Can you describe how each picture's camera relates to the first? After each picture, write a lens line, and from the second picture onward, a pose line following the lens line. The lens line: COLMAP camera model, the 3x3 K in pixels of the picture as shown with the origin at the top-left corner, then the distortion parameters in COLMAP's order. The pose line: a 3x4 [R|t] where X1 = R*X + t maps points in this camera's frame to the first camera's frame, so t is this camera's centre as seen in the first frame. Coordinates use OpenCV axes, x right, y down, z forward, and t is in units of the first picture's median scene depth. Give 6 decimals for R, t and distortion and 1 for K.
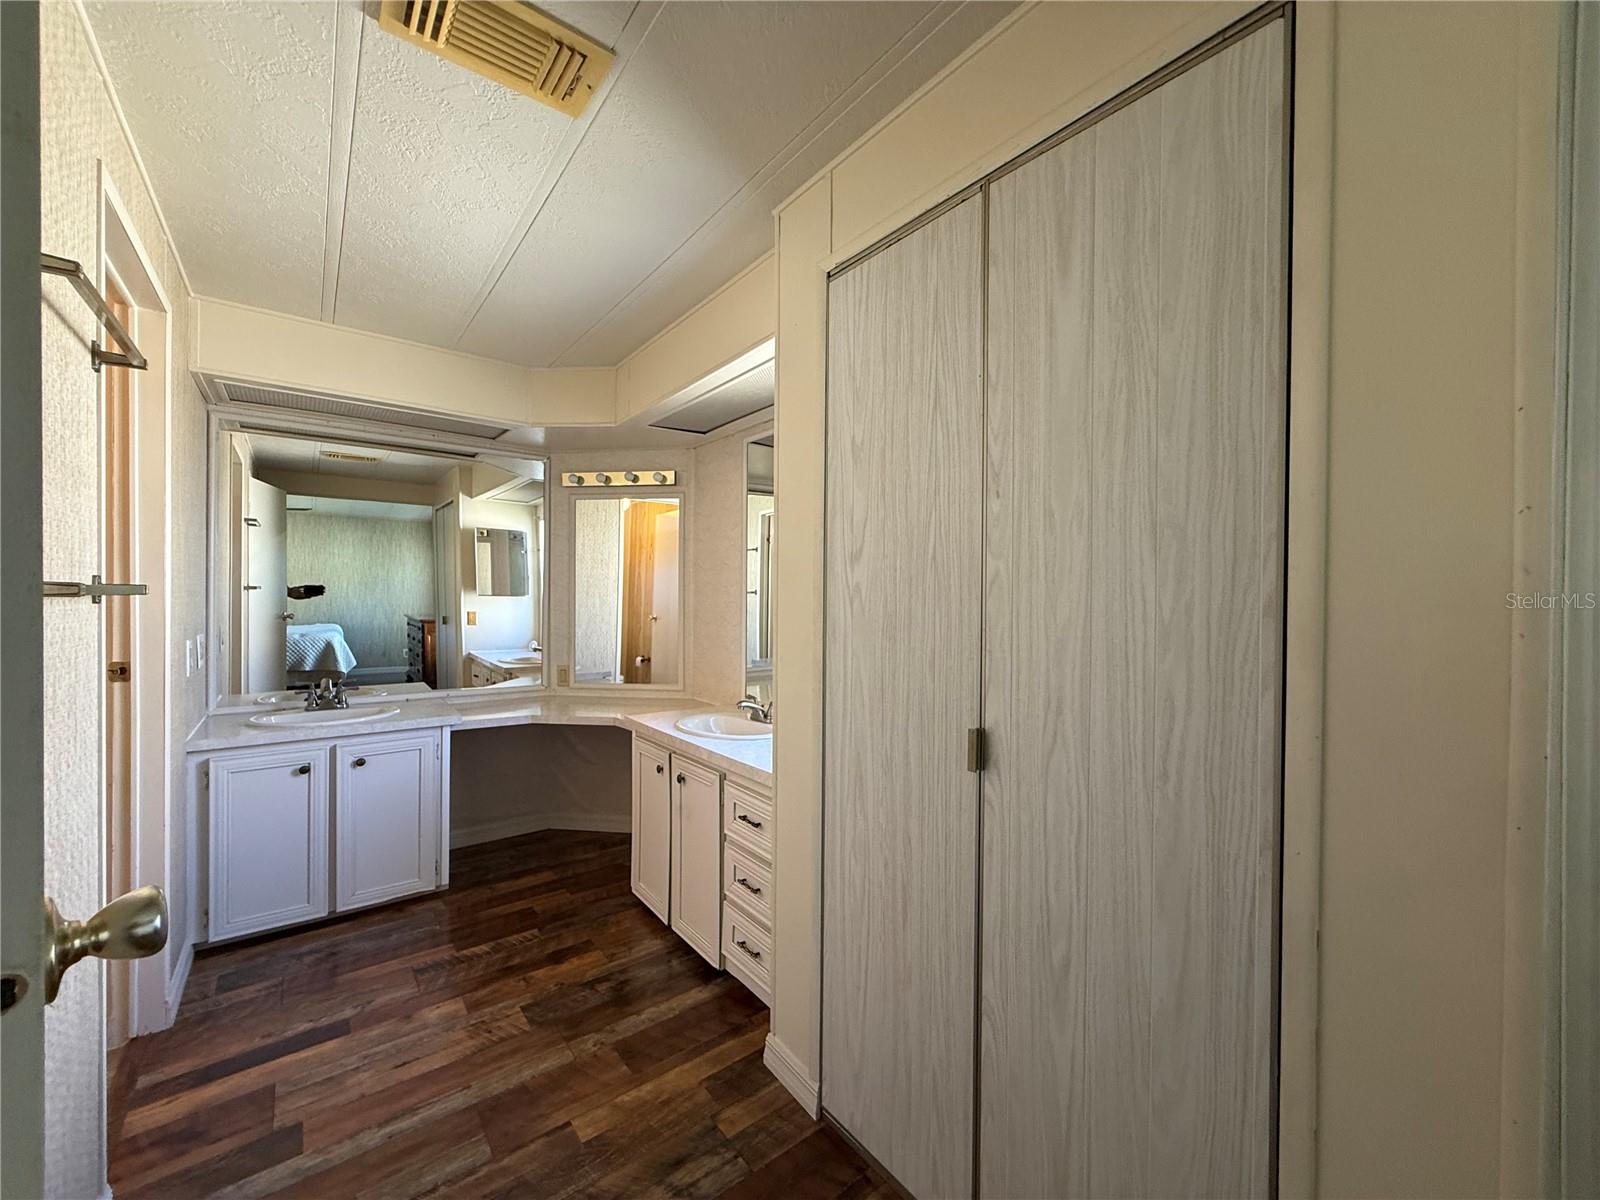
lens RADIAL K [[637.3, 0, 802.3], [0, 637.3, 596.0], [0, 0, 1]] dist [0.000130, 0.000066]
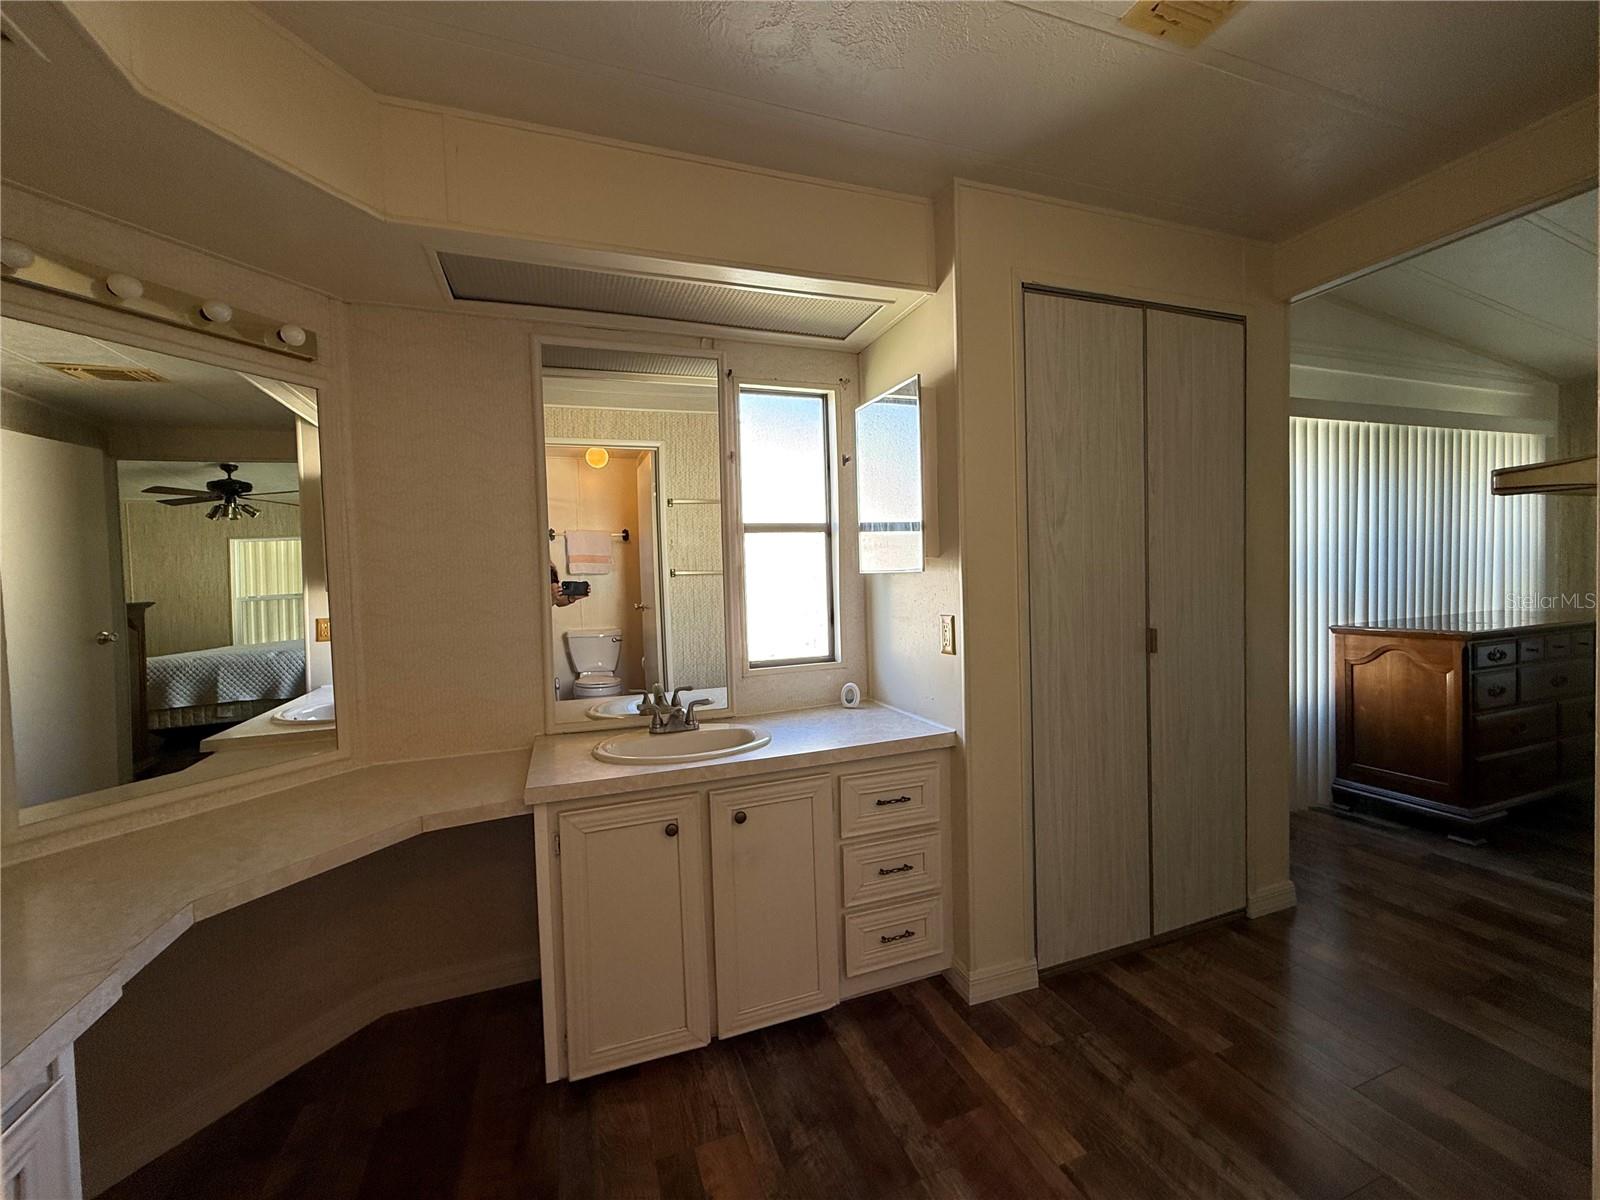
lens RADIAL K [[637.3, 0, 797.1], [0, 637.3, 588.8], [0, 0, 1]] dist [0.000130, 0.000066]
pose [[0.310198, -0.039271, 0.949860, -1.143830], [0.036372, 0.998905, 0.029420, 0.013981], [-0.949976, 0.025423, 0.311287, 0.957262]]
